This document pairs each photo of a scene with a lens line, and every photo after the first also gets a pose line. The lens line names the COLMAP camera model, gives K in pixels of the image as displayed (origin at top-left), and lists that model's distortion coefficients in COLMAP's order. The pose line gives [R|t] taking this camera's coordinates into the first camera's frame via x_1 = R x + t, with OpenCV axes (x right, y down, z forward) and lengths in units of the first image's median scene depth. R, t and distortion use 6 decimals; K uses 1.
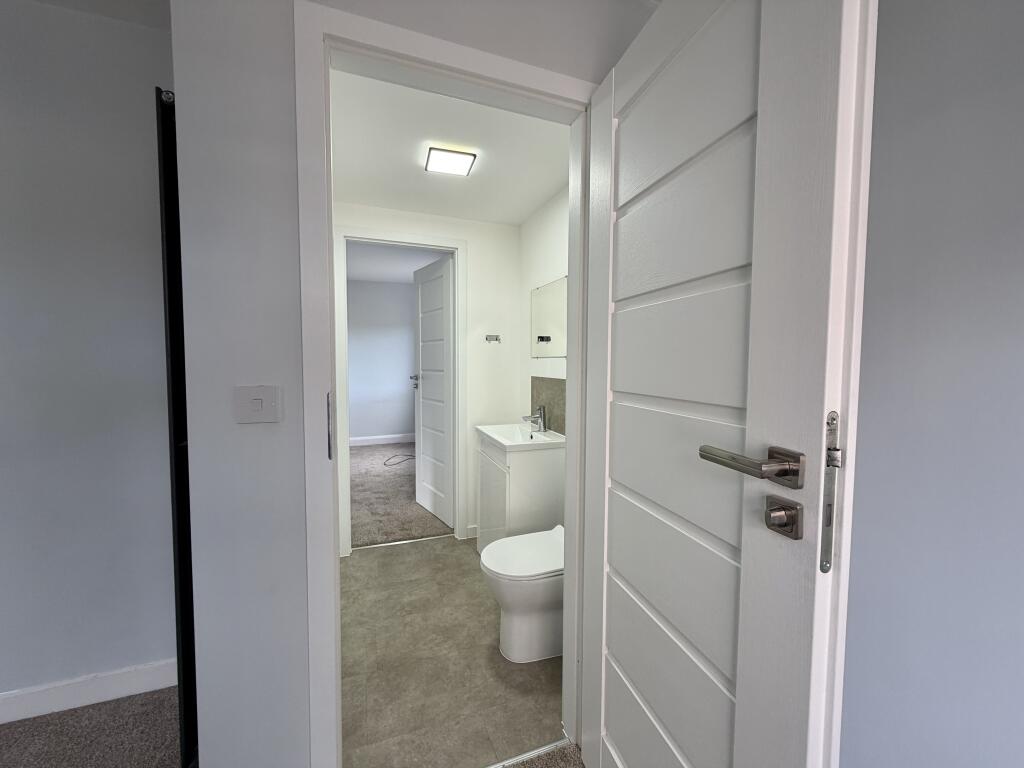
lens RADIAL K [[407.3, 0, 512.2], [0, 407.3, 382.8], [0, 0, 1]] dist [-0.003593, -0.000234]
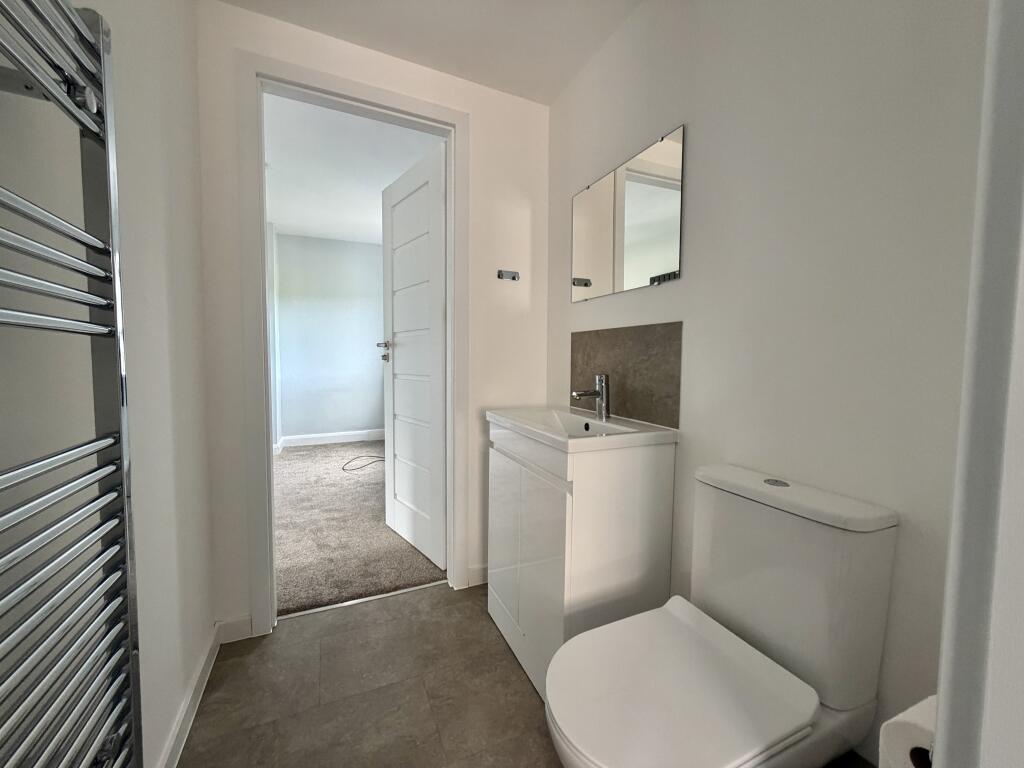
lens RADIAL K [[407.3, 0, 511.8], [0, 407.3, 385.5], [0, 0, 1]] dist [-0.003593, -0.000234]
pose [[0.997363, 0.002090, 0.072547, -0.072995], [-0.002840, 0.999944, 0.010234, 0.047651], [-0.072522, -0.010413, 0.997312, 0.293712]]
